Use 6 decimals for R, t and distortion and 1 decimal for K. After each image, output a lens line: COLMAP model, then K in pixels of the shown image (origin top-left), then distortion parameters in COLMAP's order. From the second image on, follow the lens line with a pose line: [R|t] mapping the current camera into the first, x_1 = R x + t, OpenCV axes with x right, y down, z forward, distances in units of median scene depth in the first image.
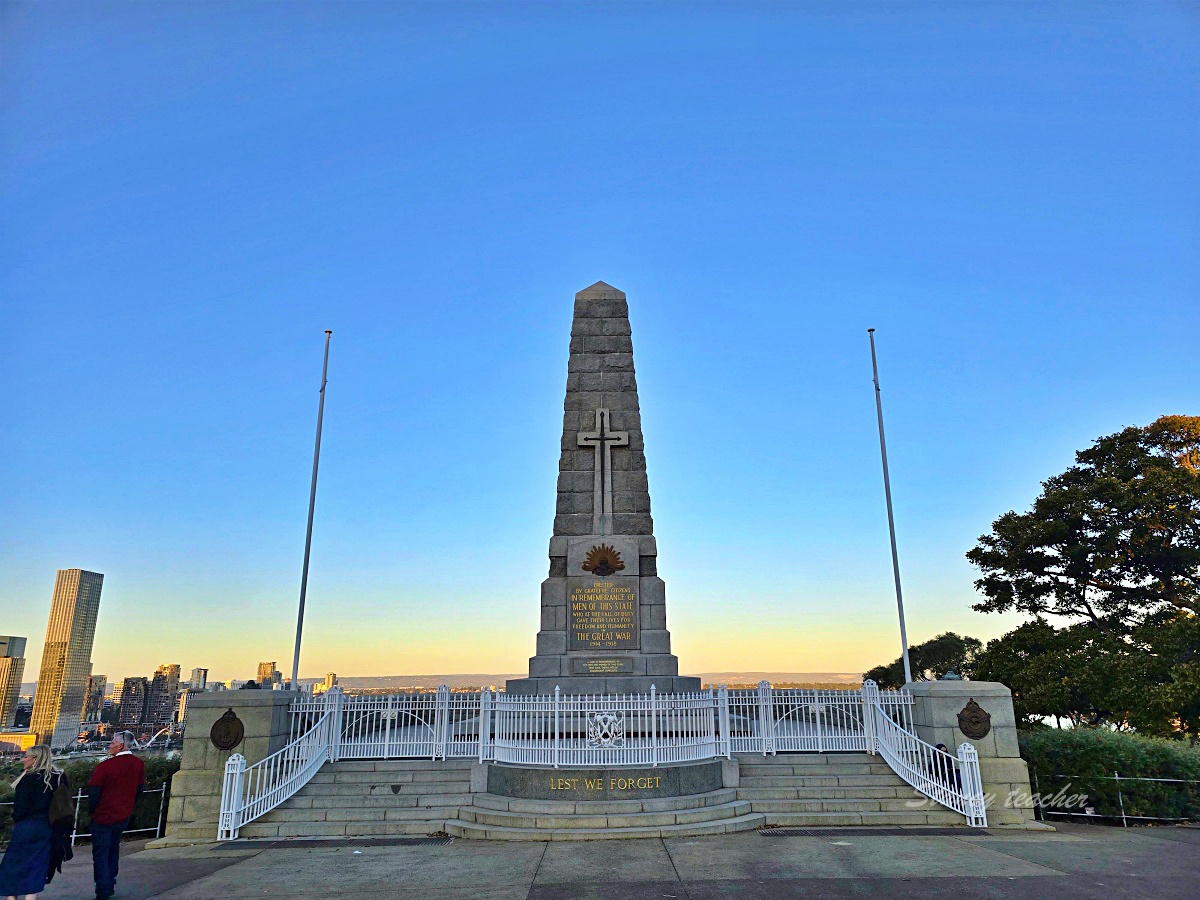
lens RADIAL K [[790.6, 0, 600.0], [0, 790.6, 450.0], [0, 0, 1]] dist [0.043895, -0.033865]
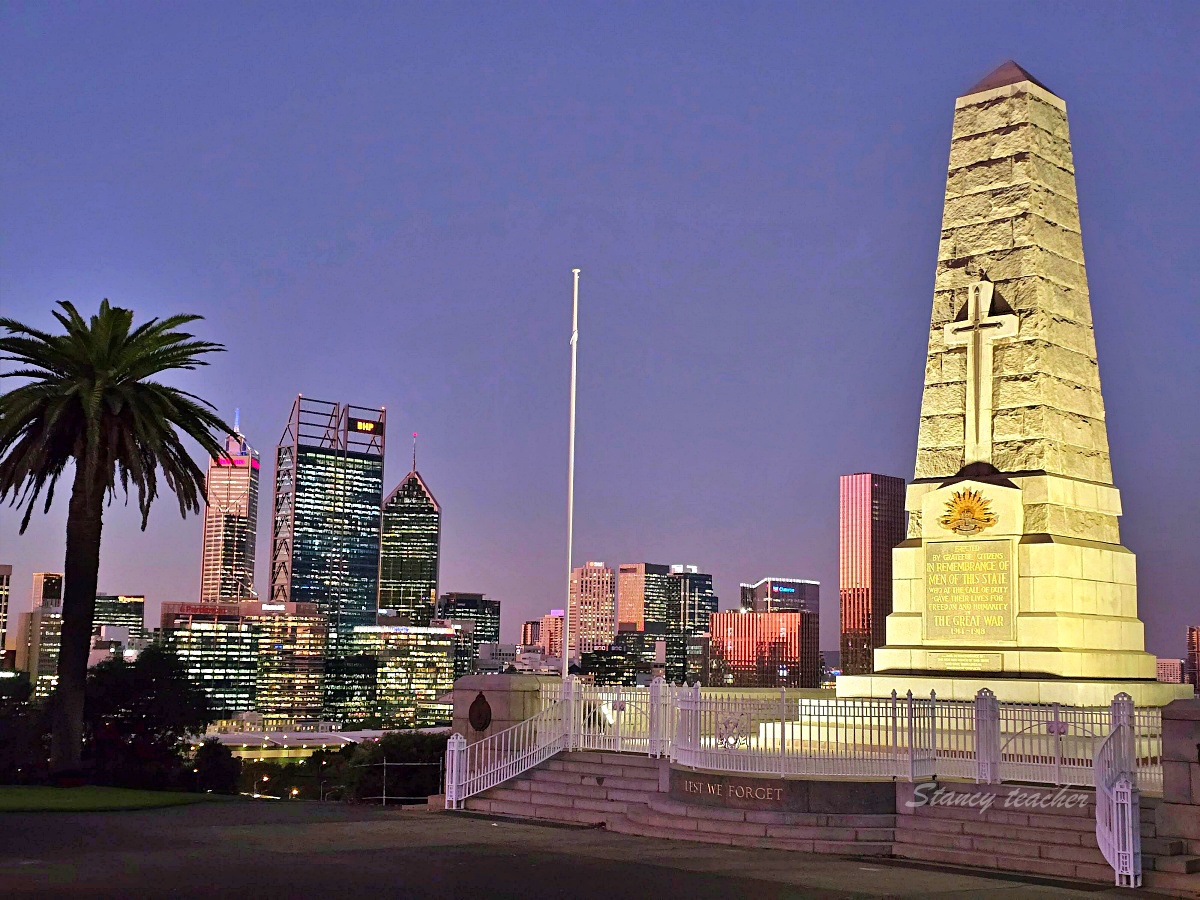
lens RADIAL K [[1598.2, 0, 608.0], [0, 1598.2, 457.3], [0, 0, 1]] dist [0.197440, -0.627537]
pose [[0.734494, -0.057720, -0.676156, 1.064167], [0.162949, 0.982226, 0.093160, -0.131570], [0.658761, -0.178604, 0.730845, -0.325992]]
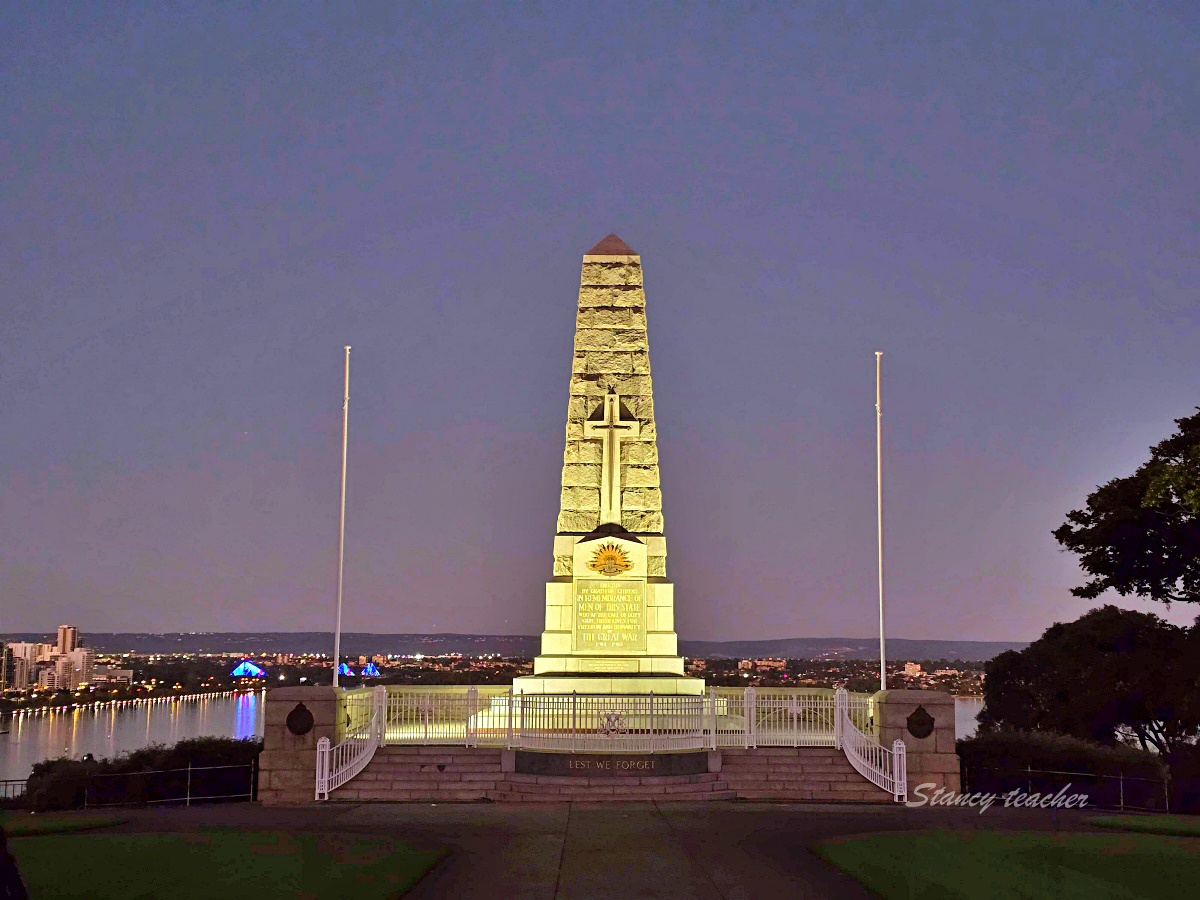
lens RADIAL K [[1598.2, 0, 608.0], [0, 1598.2, 457.3], [0, 0, 1]] dist [0.197440, -0.627537]
pose [[0.999697, 0.020468, 0.013679, -0.041784], [-0.022434, 0.986229, 0.163857, -0.449386], [-0.010137, -0.164114, 0.986389, -1.342020]]
